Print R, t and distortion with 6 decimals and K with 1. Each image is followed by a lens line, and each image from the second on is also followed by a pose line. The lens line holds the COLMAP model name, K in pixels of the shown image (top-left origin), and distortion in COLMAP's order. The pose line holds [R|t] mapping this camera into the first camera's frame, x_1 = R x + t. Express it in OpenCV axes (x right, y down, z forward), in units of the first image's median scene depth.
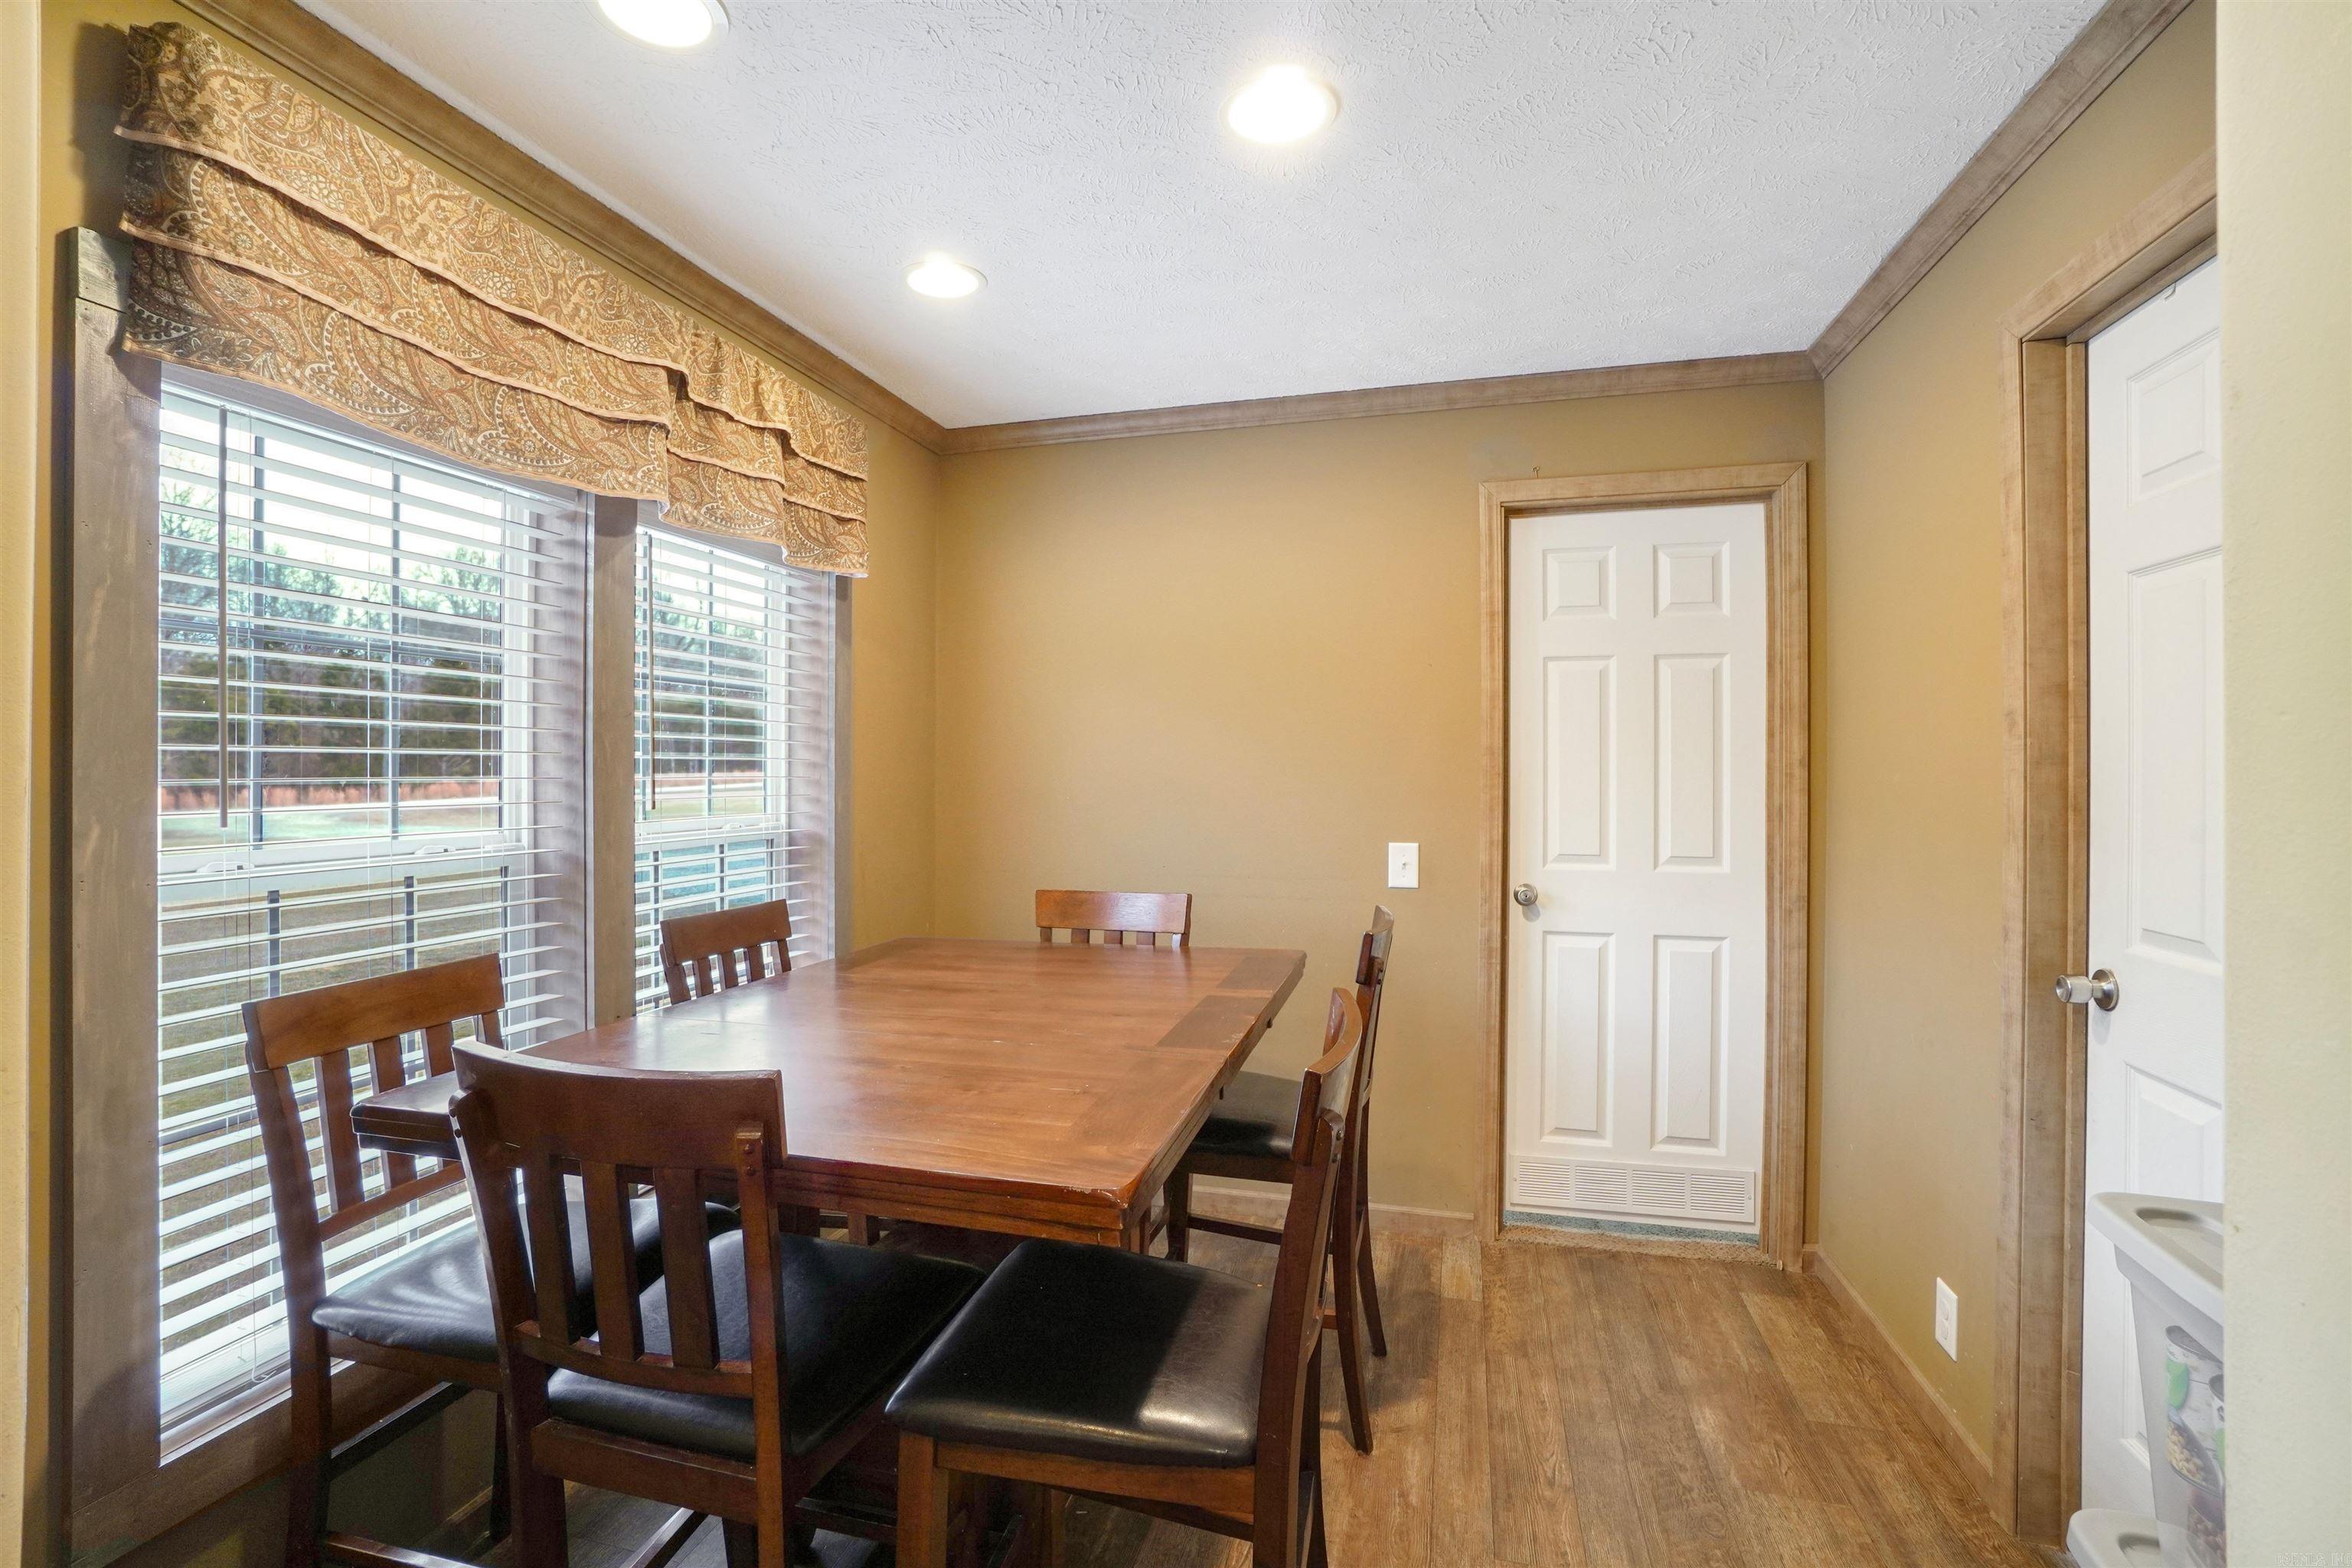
lens RADIAL K [[1014.4, 0, 1176.8], [0, 1014.4, 777.3], [0, 0, 1]] dist [0.000808, 0.000457]
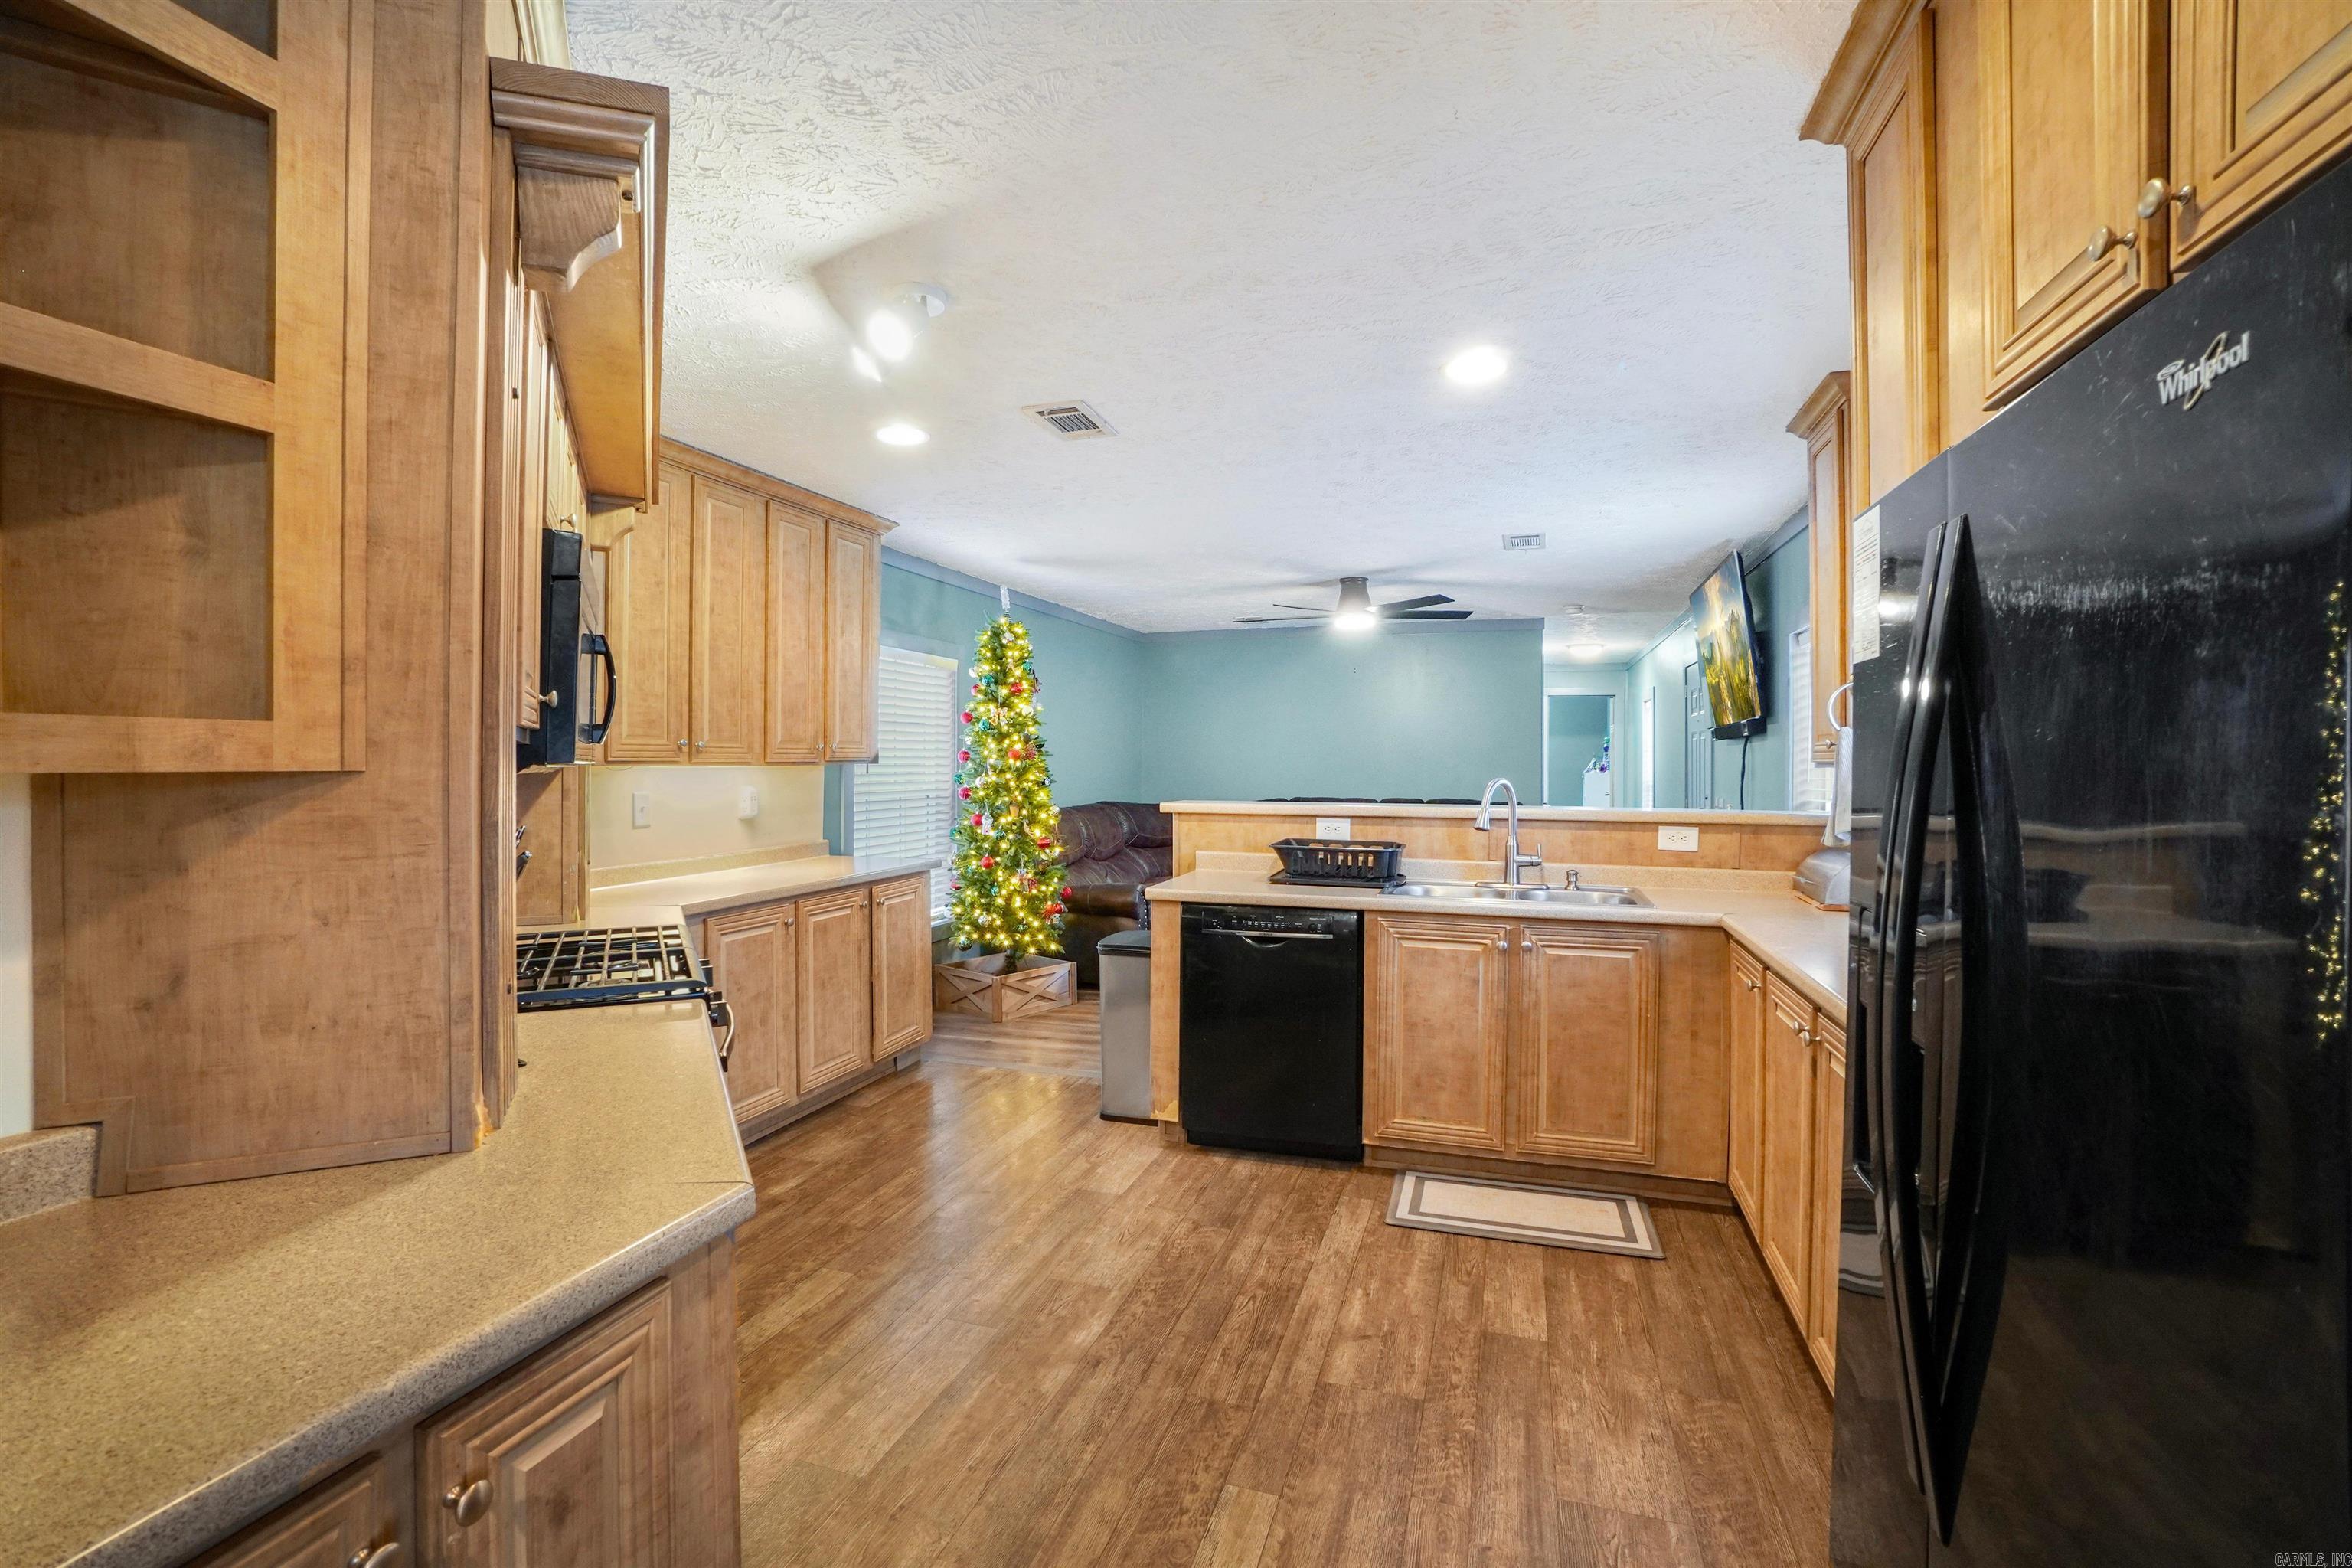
lens RADIAL K [[1014.4, 0, 1179.3], [0, 1014.4, 772.3], [0, 0, 1]] dist [0.000808, 0.000457]
pose [[-0.998304, -0.018521, 0.055189, 0.371771], [-0.017992, 0.999788, 0.010062, -0.006142], [-0.055364, 0.009052, -0.998425, 2.134891]]
